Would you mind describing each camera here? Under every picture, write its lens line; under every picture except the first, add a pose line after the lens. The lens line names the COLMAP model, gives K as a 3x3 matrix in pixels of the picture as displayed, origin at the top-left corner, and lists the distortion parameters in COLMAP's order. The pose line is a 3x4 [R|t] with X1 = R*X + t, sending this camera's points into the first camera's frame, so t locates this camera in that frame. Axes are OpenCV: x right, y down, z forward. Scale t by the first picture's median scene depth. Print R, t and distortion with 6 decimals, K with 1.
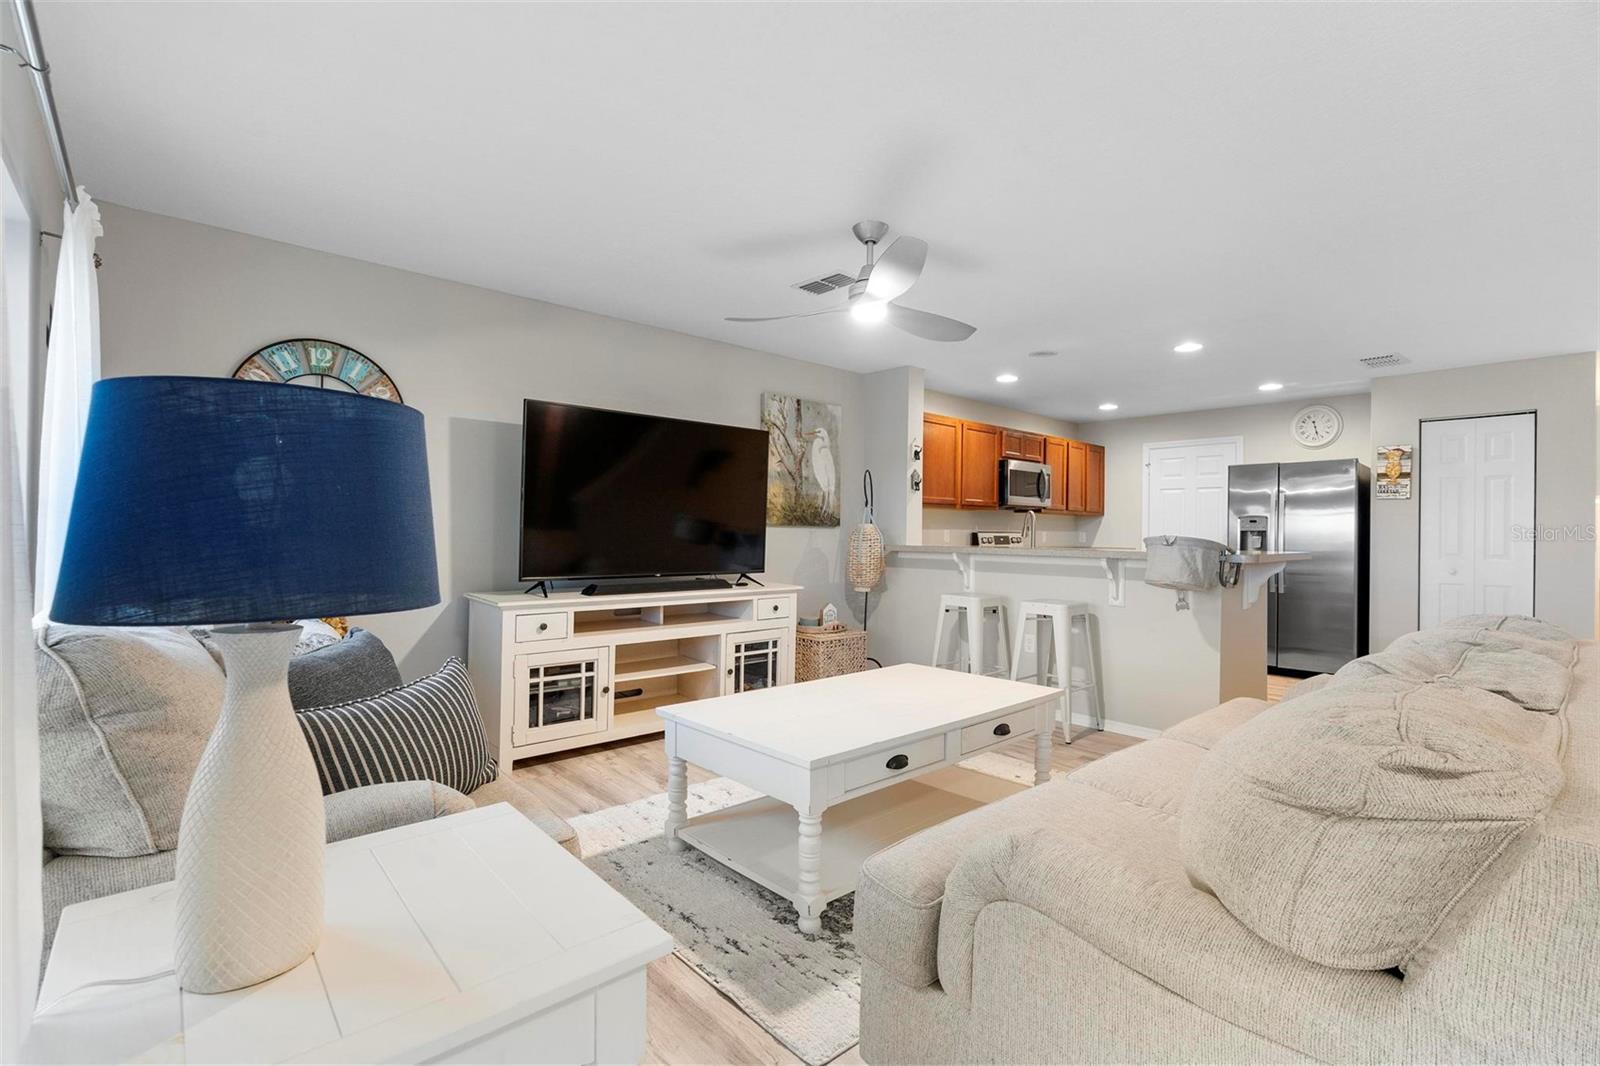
lens RADIAL K [[724.3, 0, 801.2], [0, 724.3, 518.3], [0, 0, 1]] dist [-0.003617, 0.000460]
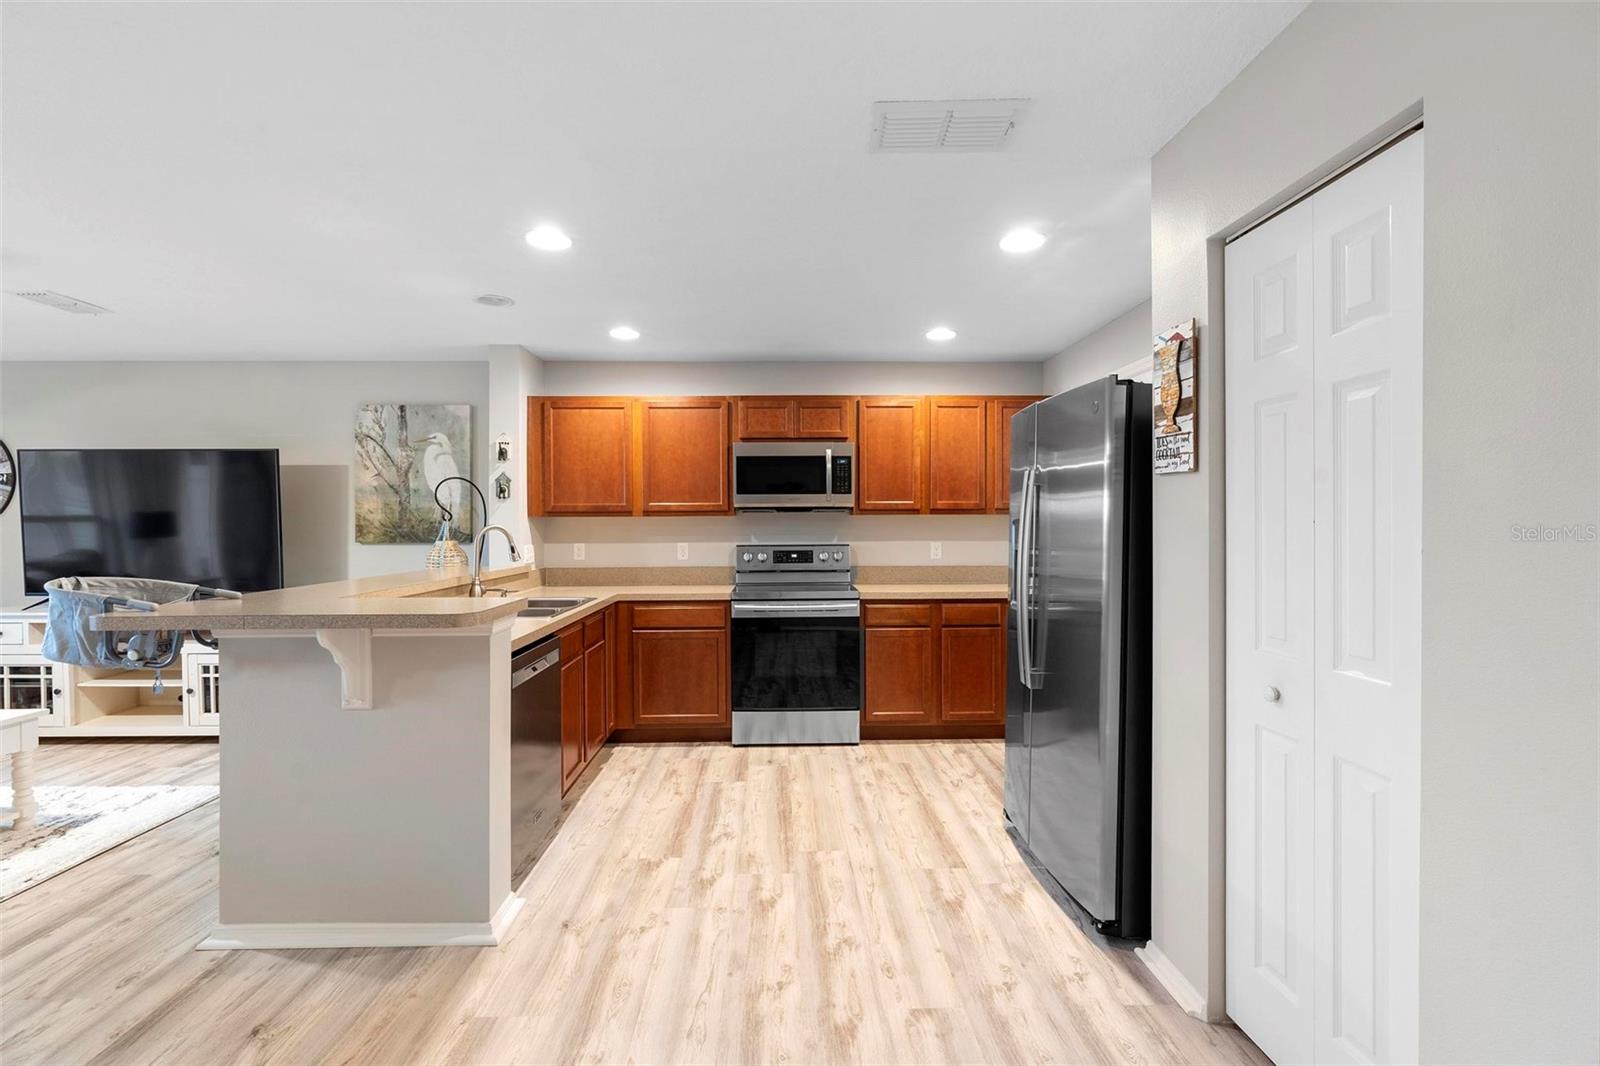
lens RADIAL K [[718.0, 0, 796.8], [0, 718.0, 527.5], [0, 0, 1]] dist [-0.008816, 0.000789]
pose [[0.758522, -0.009925, -0.651572, 0.938300], [0.025580, 0.999567, 0.014552, -0.009691], [0.651145, -0.027705, 0.758448, 0.617253]]
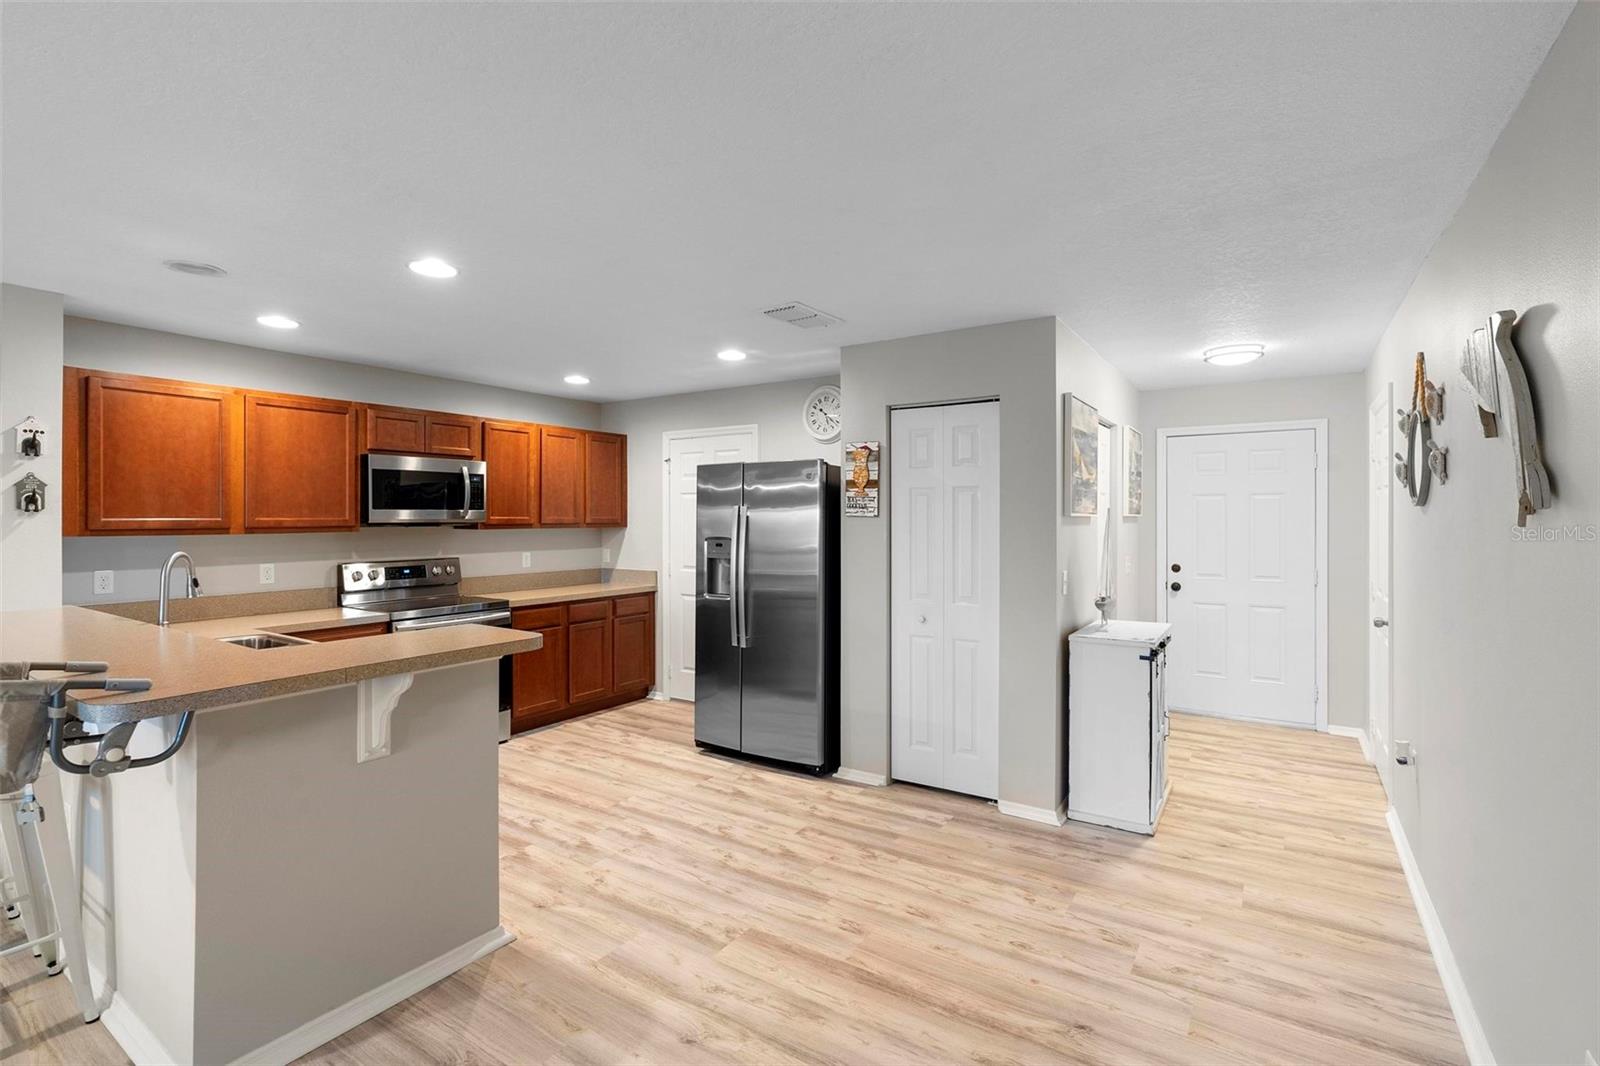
lens RADIAL K [[730.0, 0, 797.4], [0, 730.0, 517.7], [0, 0, 1]] dist [-0.006891, 0.000777]
pose [[0.969251, -0.010994, 0.245827, 0.597979], [0.005727, 0.999739, 0.022133, -0.043229], [-0.246006, -0.020045, 0.969061, 0.324759]]
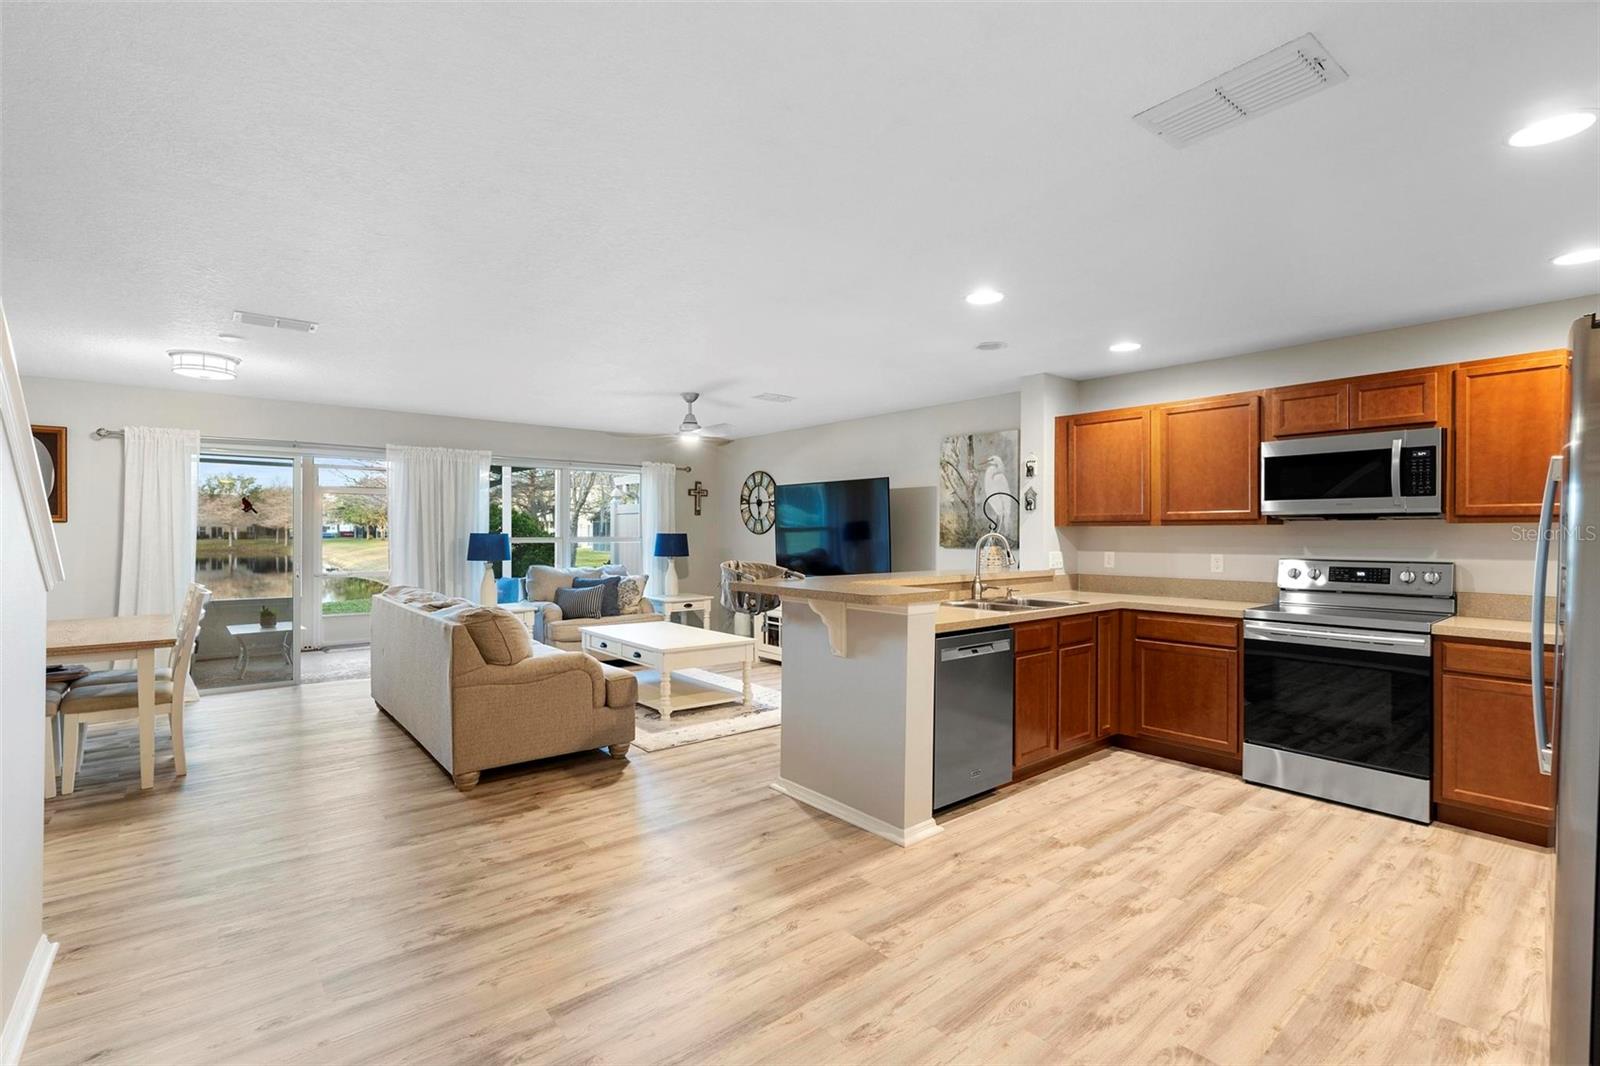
lens RADIAL K [[722.0, 0, 800.0], [0, 722.0, 533.0], [0, 0, 1]] dist [-0.008245, 0.004544]
pose [[-0.039131, -0.009813, -0.999186, 1.097156], [0.017353, 0.999794, -0.010499, -0.005086], [0.999083, -0.017750, -0.038952, 0.756123]]
